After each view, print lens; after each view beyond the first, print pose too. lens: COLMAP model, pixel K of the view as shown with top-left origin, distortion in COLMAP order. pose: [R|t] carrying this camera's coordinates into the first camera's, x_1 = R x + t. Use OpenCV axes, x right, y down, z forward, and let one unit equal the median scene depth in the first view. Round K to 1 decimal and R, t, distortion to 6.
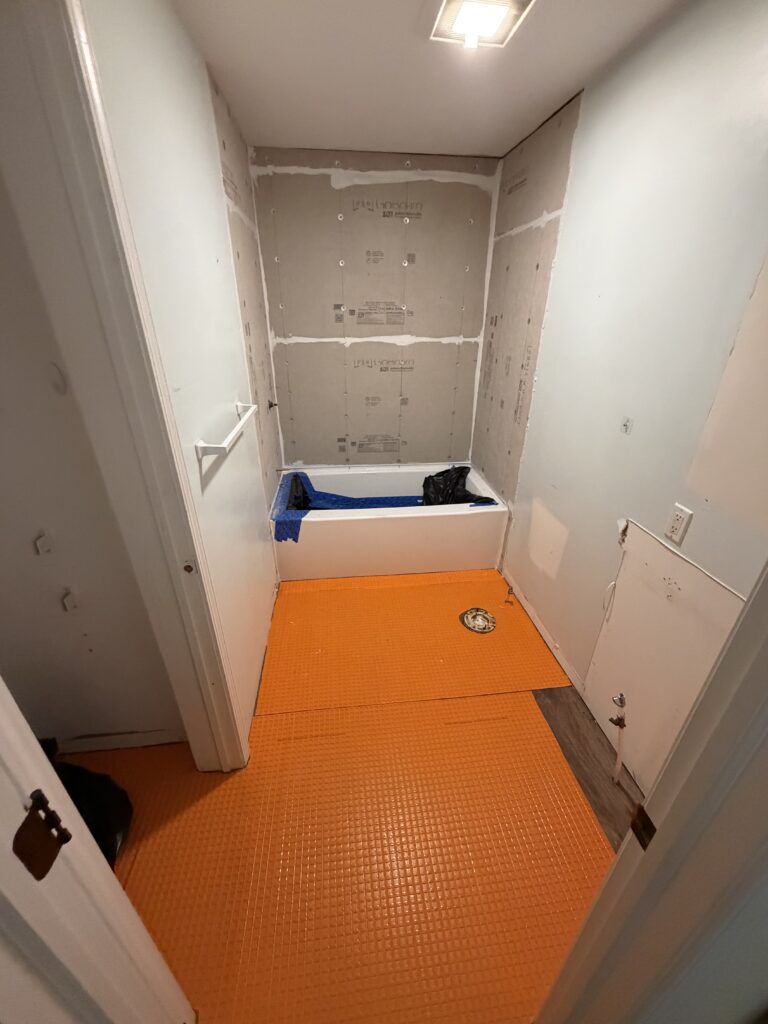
lens RADIAL K [[408.1, 0, 383.0], [0, 408.1, 508.8], [0, 0, 1]] dist [0.002140, -0.000199]
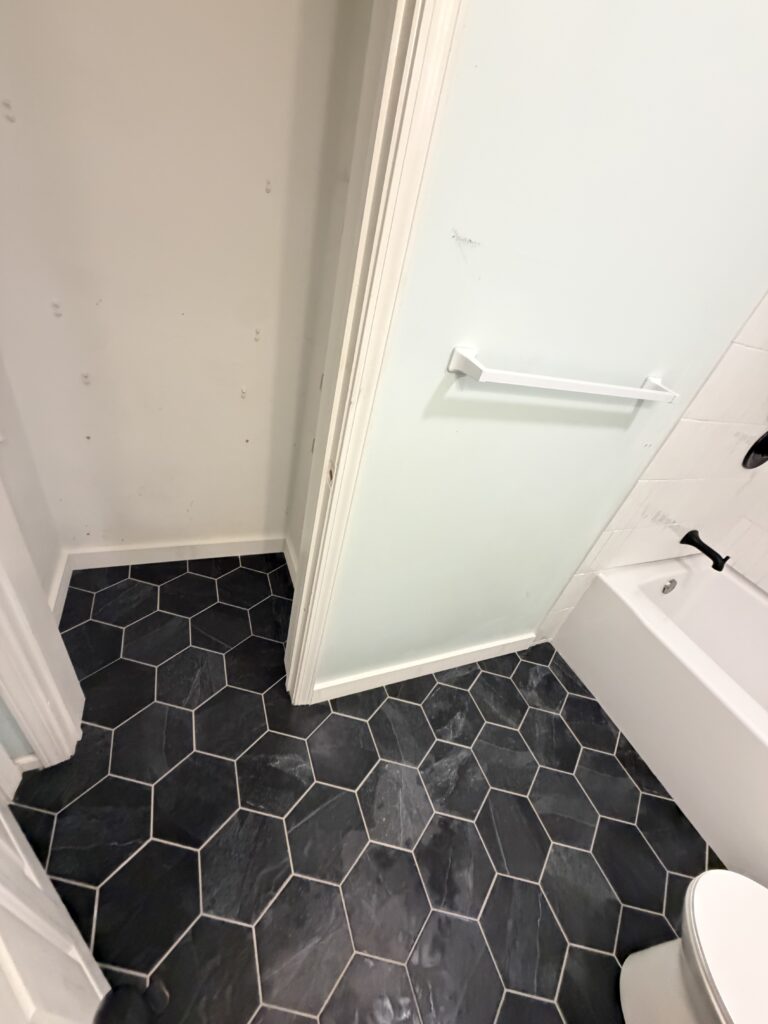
lens RADIAL K [[408.1, 0, 383.0], [0, 408.1, 508.8], [0, 0, 1]] dist [0.002140, -0.000199]
pose [[0.262096, 0.606103, -0.750963, 0.112262], [-0.616342, 0.703917, 0.353021, -0.097865], [0.742583, 0.370324, 0.558060, 0.472771]]
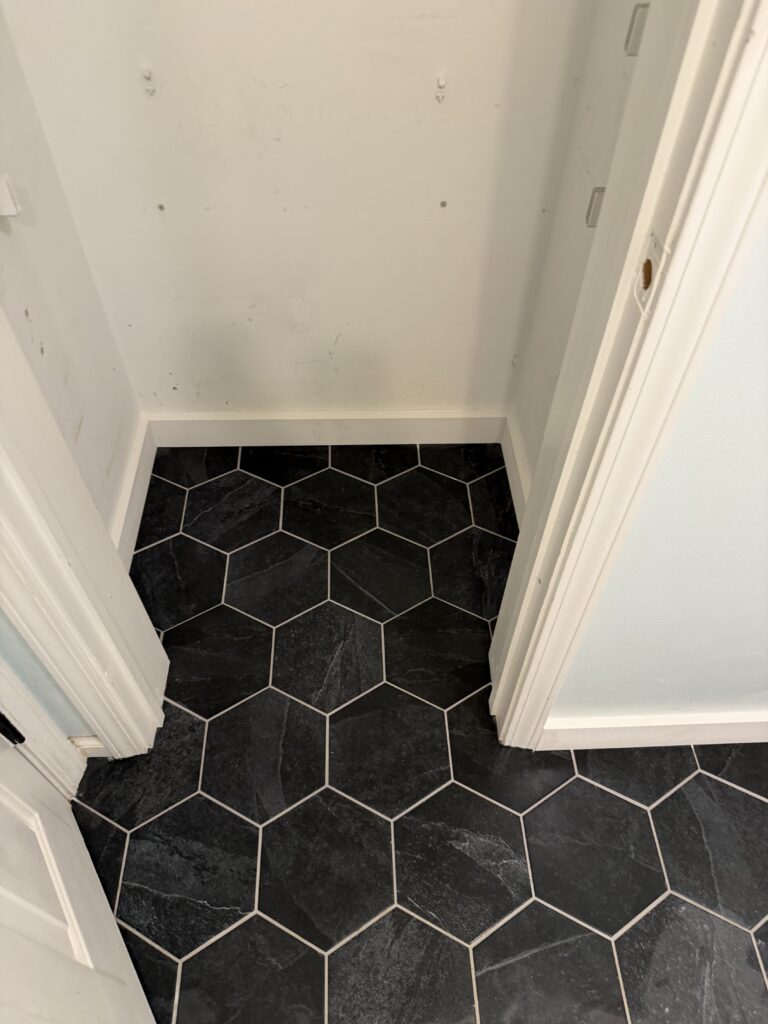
lens RADIAL K [[722.0, 0, 384.0], [0, 722.0, 512.0], [0, 0, 1]] dist [0.043195, -0.053043]
pose [[-0.069365, 0.764839, -0.640476, -0.006102], [-0.455039, 0.547084, 0.702594, -0.027216], [0.887766, 0.340177, 0.310083, 0.517896]]
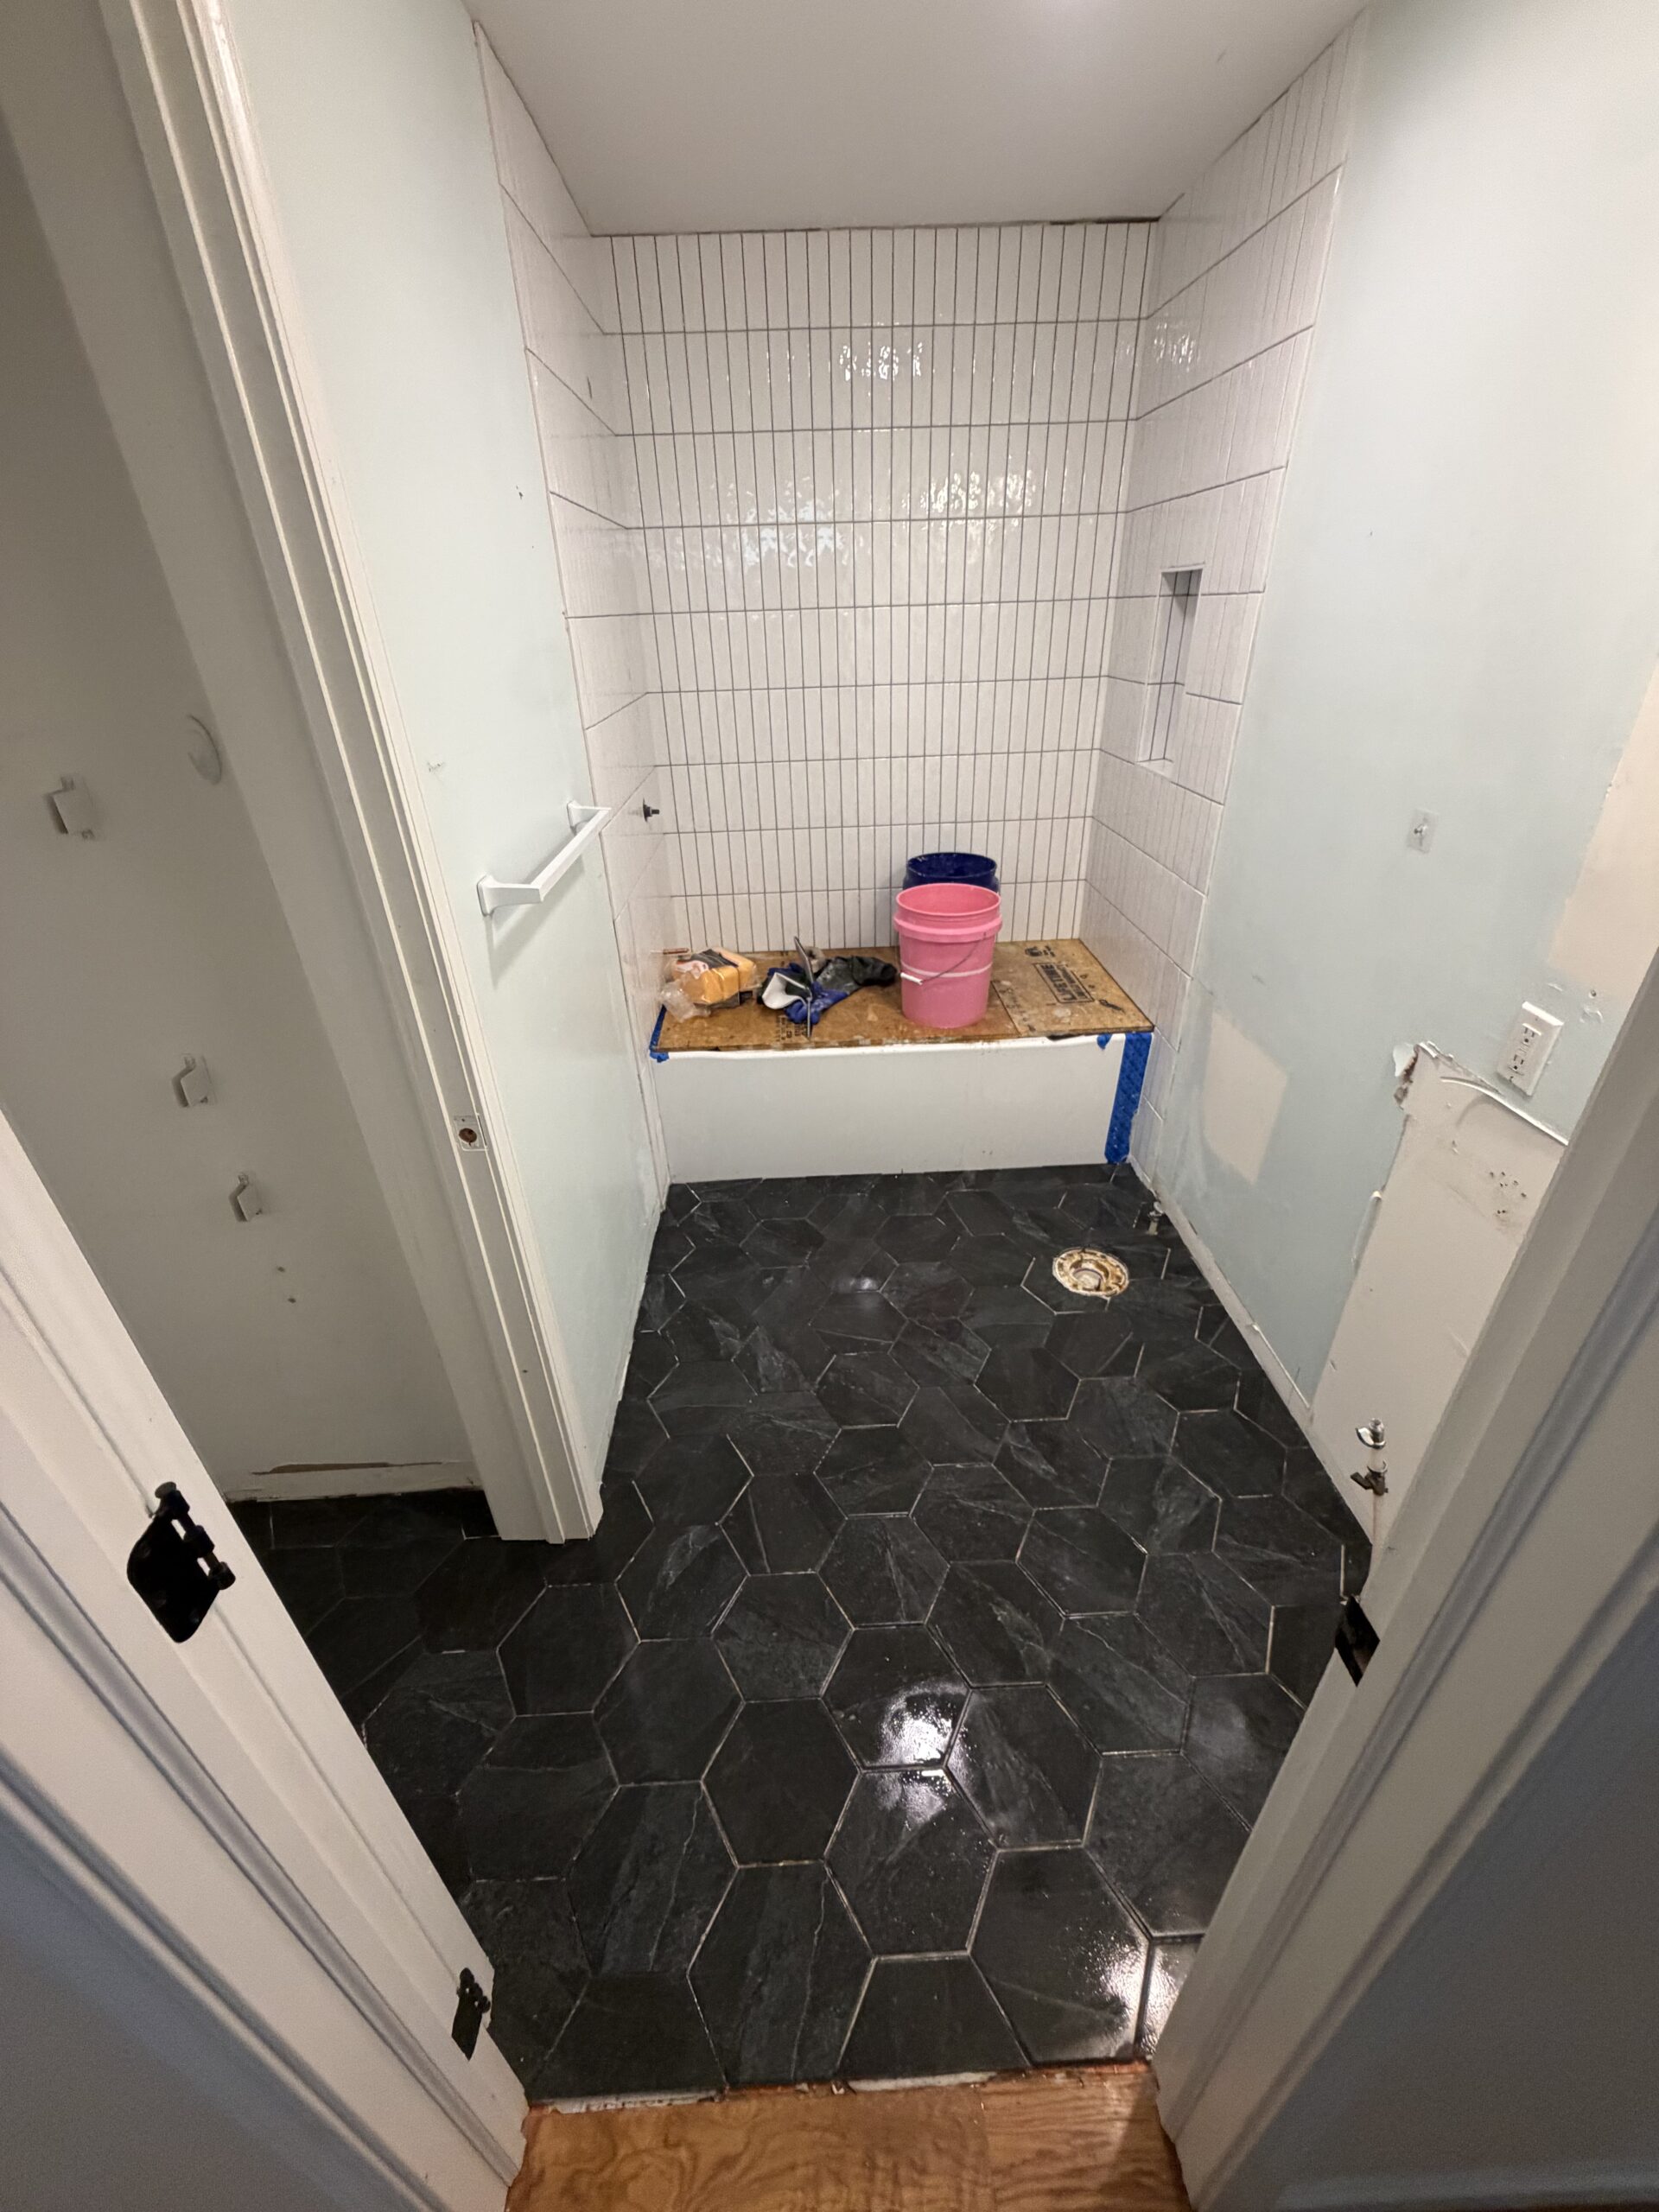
lens RADIAL K [[881.5, 0, 827.3], [0, 881.5, 1099.0], [0, 0, 1]] dist [0.002140, -0.000199]
pose [[0.996341, 0.006675, -0.085203, 0.034851], [-0.001968, 0.998473, 0.055203, 0.029787], [0.085441, -0.054834, 0.994833, -0.018875]]
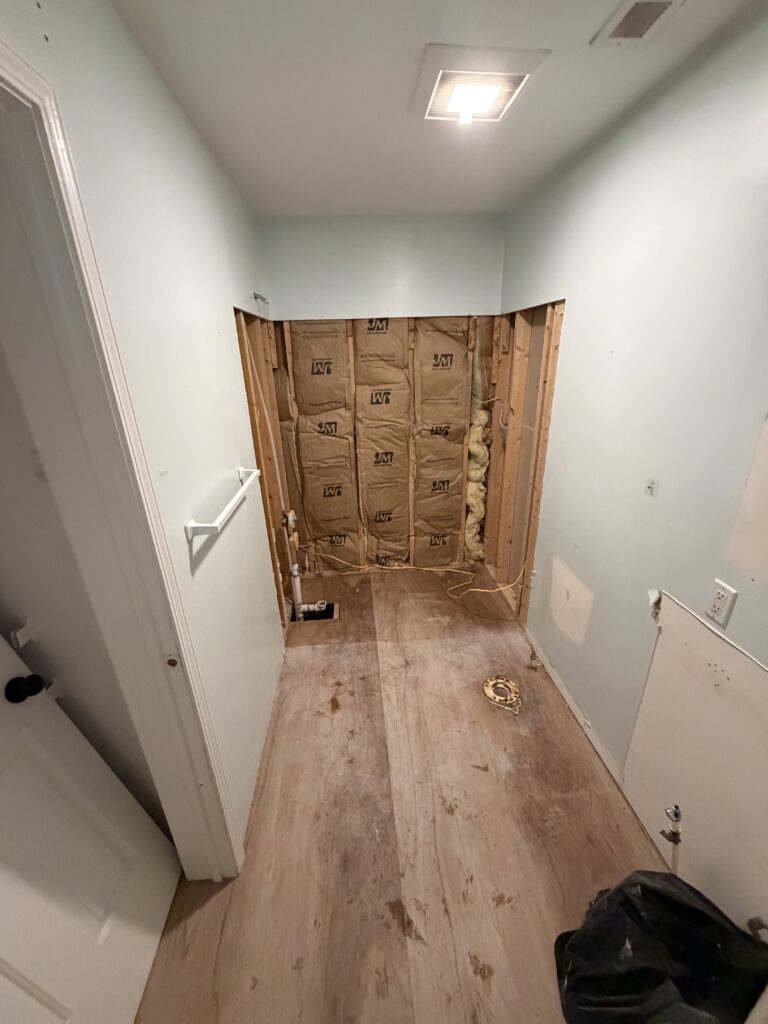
lens RADIAL K [[407.2, 0, 383.9], [0, 407.2, 509.8], [0, 0, 1]] dist [0.001542, -0.000100]
pose [[0.998901, -0.019123, -0.042801, 0.029784], [0.015337, 0.996082, -0.087100, -0.075922], [0.044299, 0.086348, 0.995280, 0.058317]]
